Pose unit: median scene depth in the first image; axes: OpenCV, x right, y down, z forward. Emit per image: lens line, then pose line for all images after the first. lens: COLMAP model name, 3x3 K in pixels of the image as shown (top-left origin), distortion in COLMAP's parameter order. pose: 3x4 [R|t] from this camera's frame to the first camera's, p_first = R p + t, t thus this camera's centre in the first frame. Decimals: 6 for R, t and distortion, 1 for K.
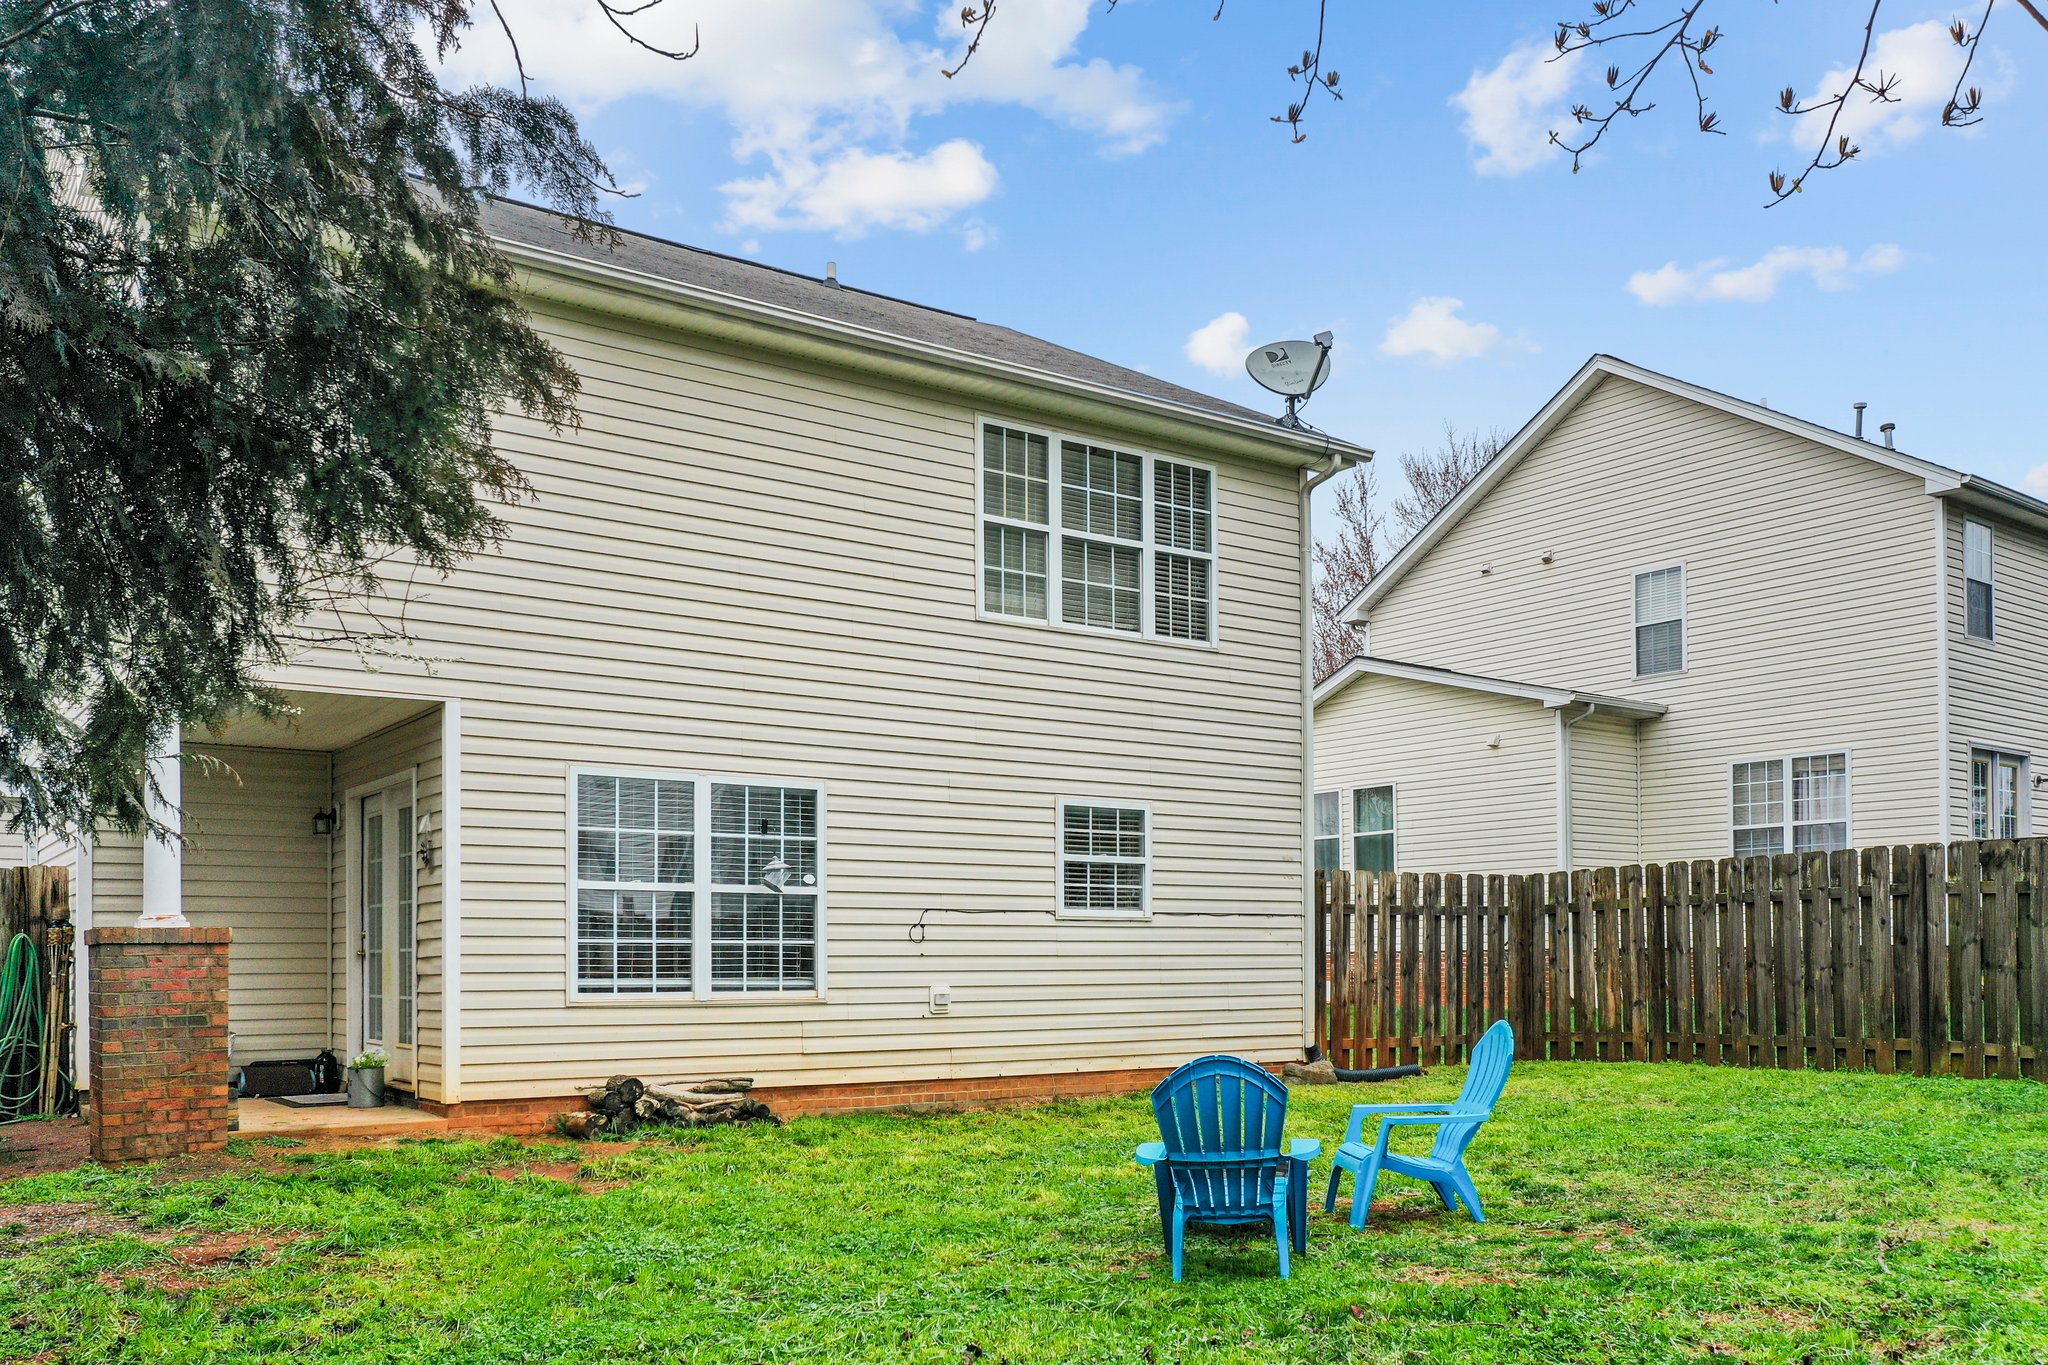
lens RADIAL K [[1688.0, 0, 1030.1], [0, 1688.0, 958.5], [0, 0, 1]] dist [0.008026, 0.006507]
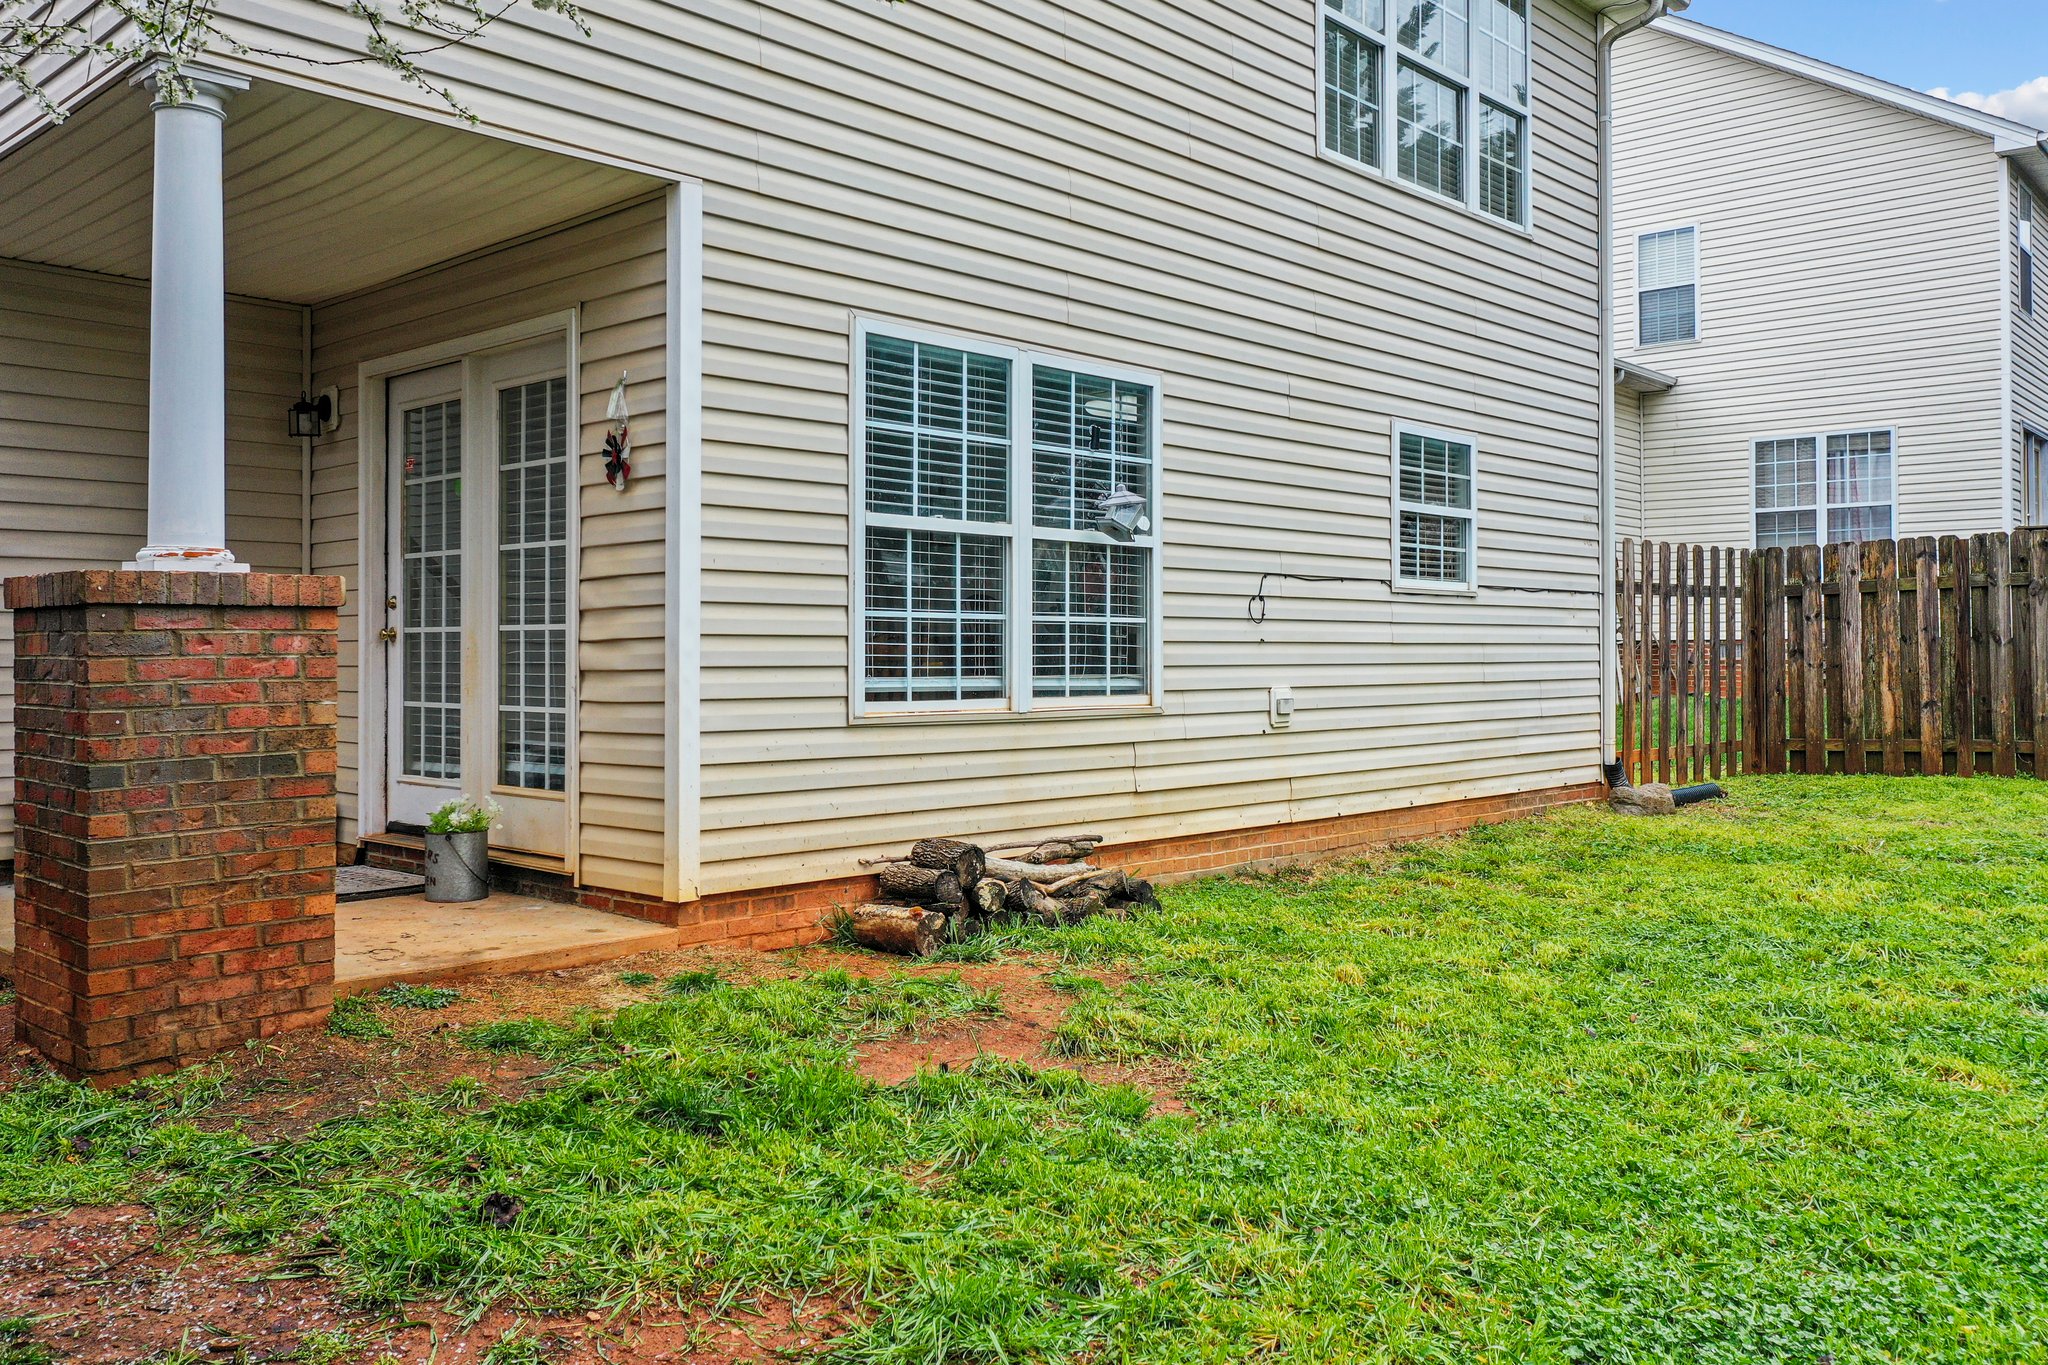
lens RADIAL K [[1638.0, 0, 1028.4], [0, 1638.0, 645.2], [0, 0, 1]] dist [0.009334, 0.006209]
pose [[0.979058, 0.004029, 0.203540, -0.306026], [-0.003202, 0.999985, -0.004397, 0.002871], [-0.203554, 0.003653, 0.979057, 0.398851]]
